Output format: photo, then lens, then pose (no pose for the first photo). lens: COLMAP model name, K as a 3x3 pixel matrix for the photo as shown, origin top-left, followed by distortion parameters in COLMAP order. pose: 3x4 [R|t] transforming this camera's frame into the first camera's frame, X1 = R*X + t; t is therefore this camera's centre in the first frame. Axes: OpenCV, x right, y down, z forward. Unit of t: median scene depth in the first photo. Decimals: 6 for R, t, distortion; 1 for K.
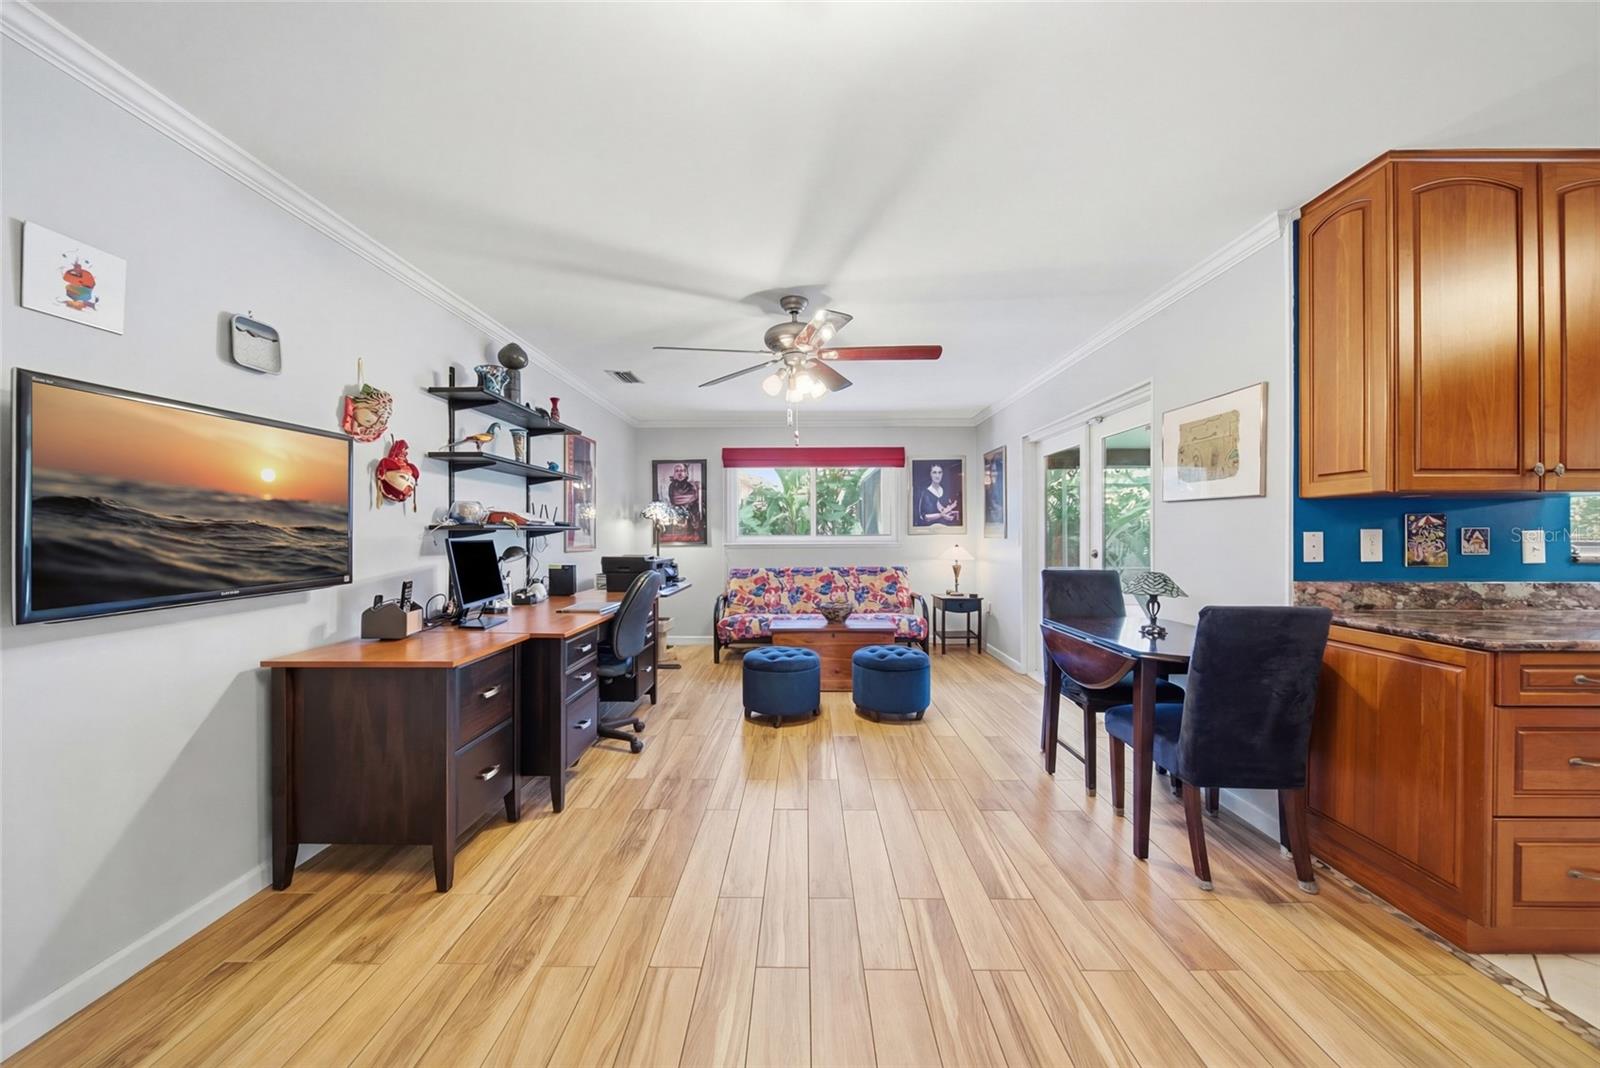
lens RADIAL K [[573.1, 0, 795.2], [0, 573.1, 529.7], [0, 0, 1]] dist [-0.002242, -0.000008]
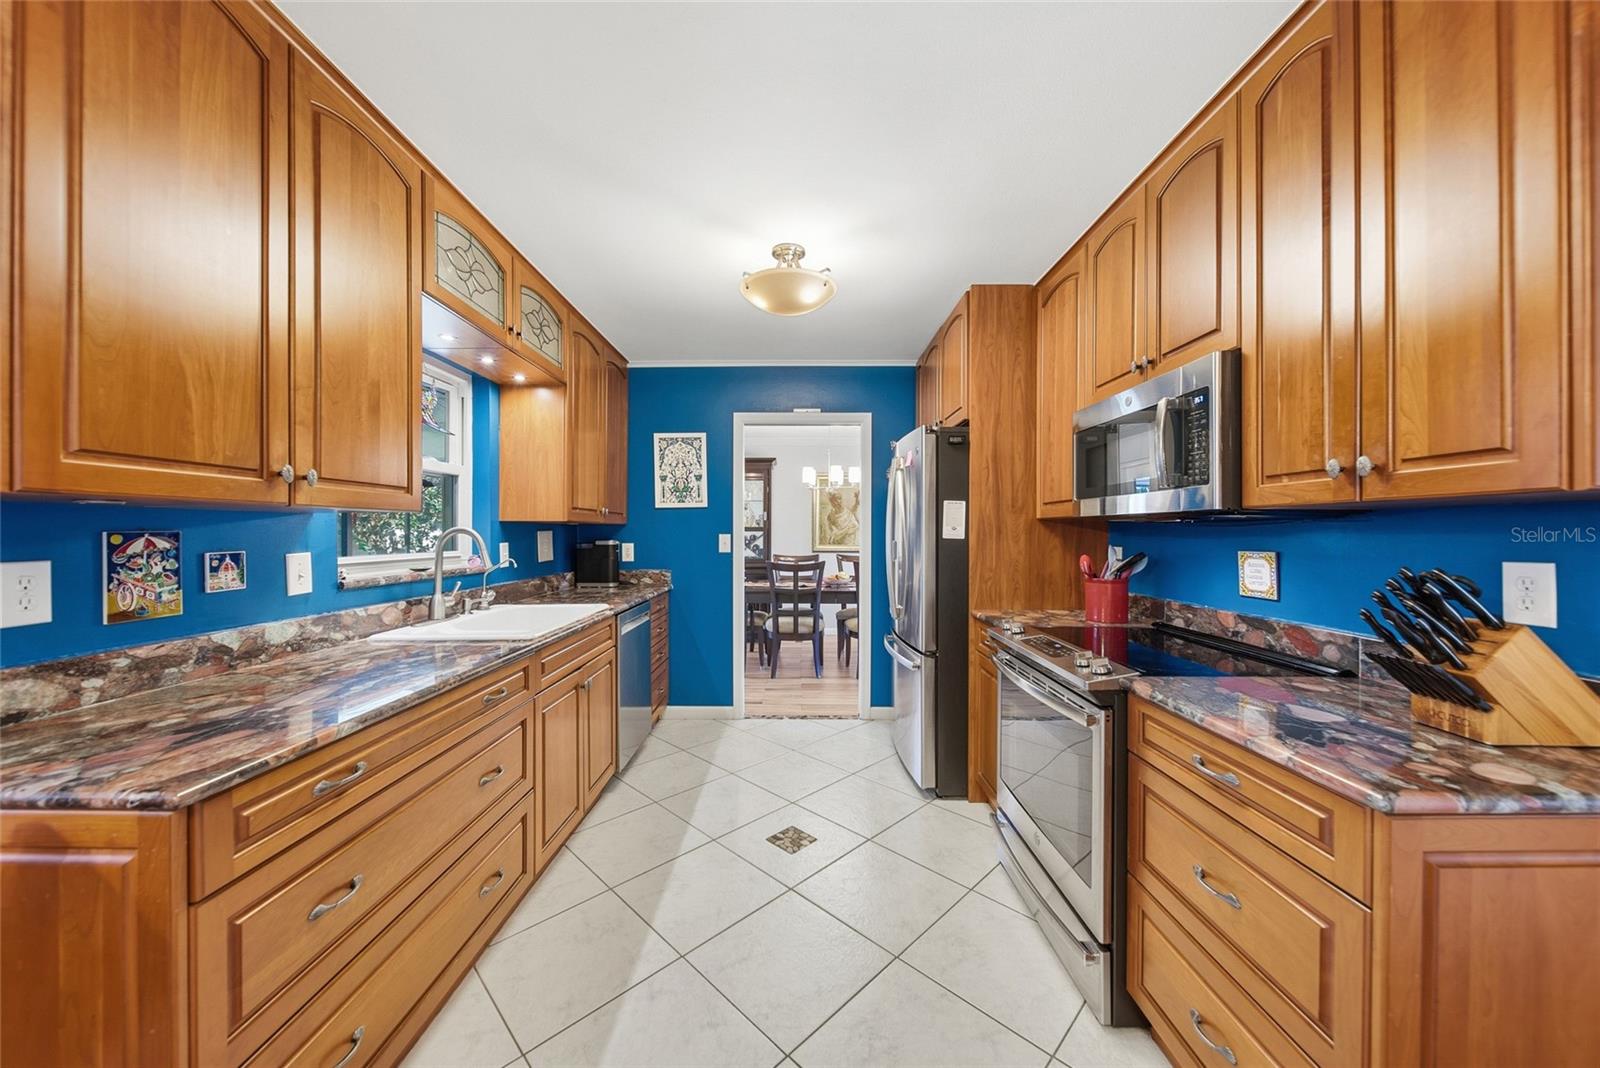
lens RADIAL K [[573.1, 0, 803.7], [0, 573.1, 532.7], [0, 0, 1]] dist [-0.002242, -0.000008]
pose [[-0.014829, -0.001430, 0.999889, 0.488733], [0.000982, 0.999998, 0.001445, -0.027754], [-0.999890, 0.001004, -0.014827, 0.310608]]
